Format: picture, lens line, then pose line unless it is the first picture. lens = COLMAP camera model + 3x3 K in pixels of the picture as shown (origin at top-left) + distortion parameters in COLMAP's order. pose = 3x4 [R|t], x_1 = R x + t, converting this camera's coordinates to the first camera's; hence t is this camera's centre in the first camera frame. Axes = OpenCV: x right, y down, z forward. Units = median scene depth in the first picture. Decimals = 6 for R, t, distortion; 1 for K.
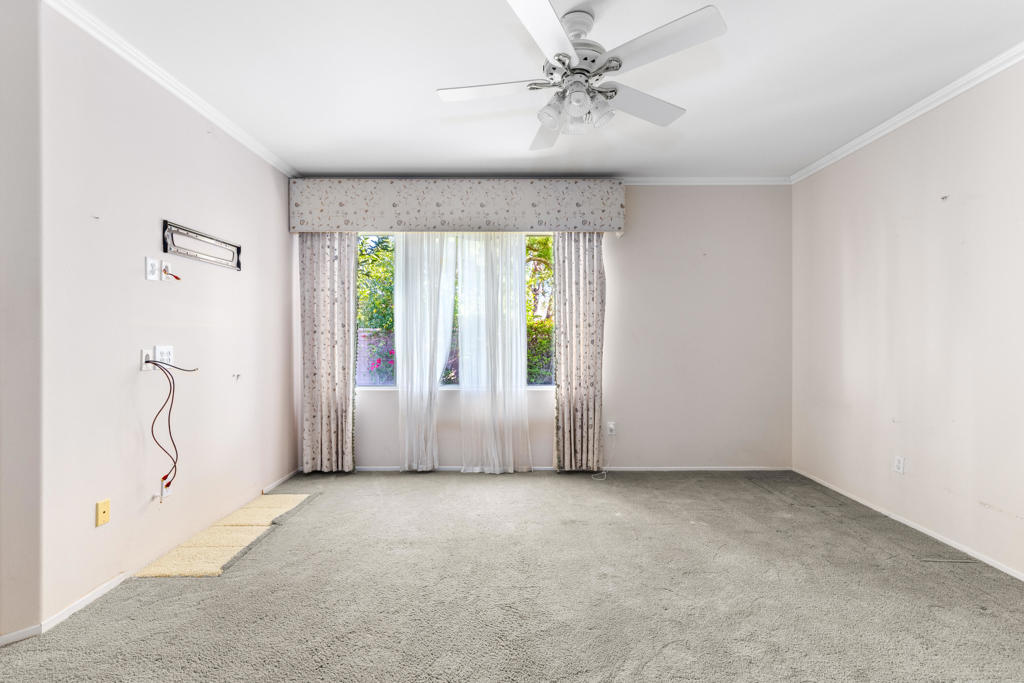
lens RADIAL K [[456.3, 0, 511.8], [0, 456.3, 339.4], [0, 0, 1]] dist [0.005162, -0.001446]
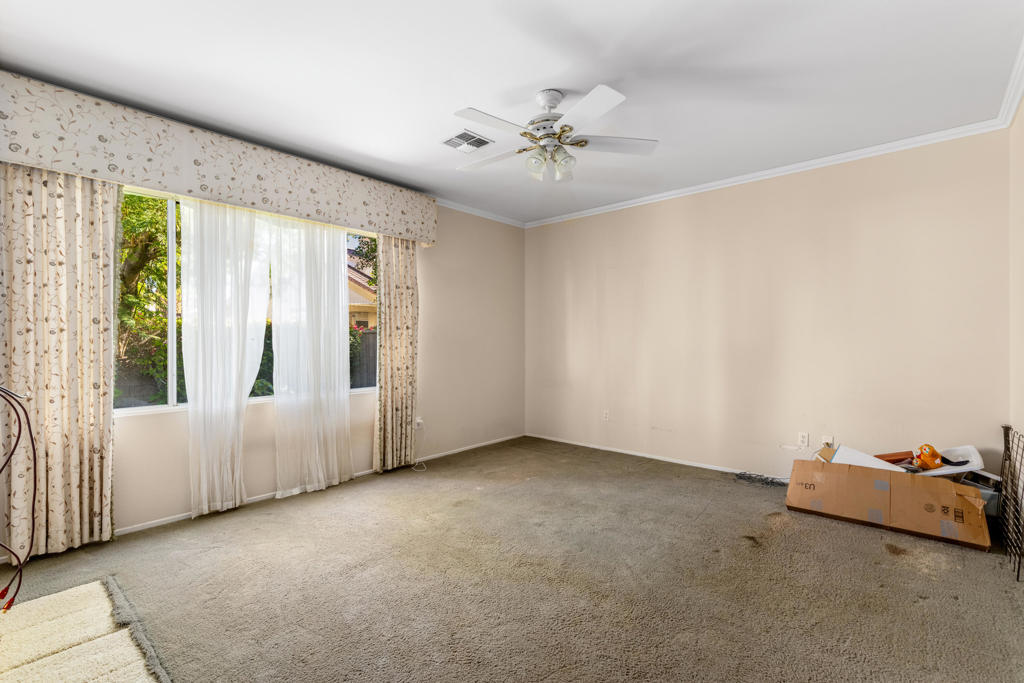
lens RADIAL K [[456.3, 0, 517.6], [0, 456.3, 341.1], [0, 0, 1]] dist [0.005162, -0.001446]
pose [[0.667536, -0.003047, 0.744571, -0.458674], [0.004506, 0.999990, 0.000052, 0.001173], [-0.744564, 0.003320, 0.667543, 0.105680]]
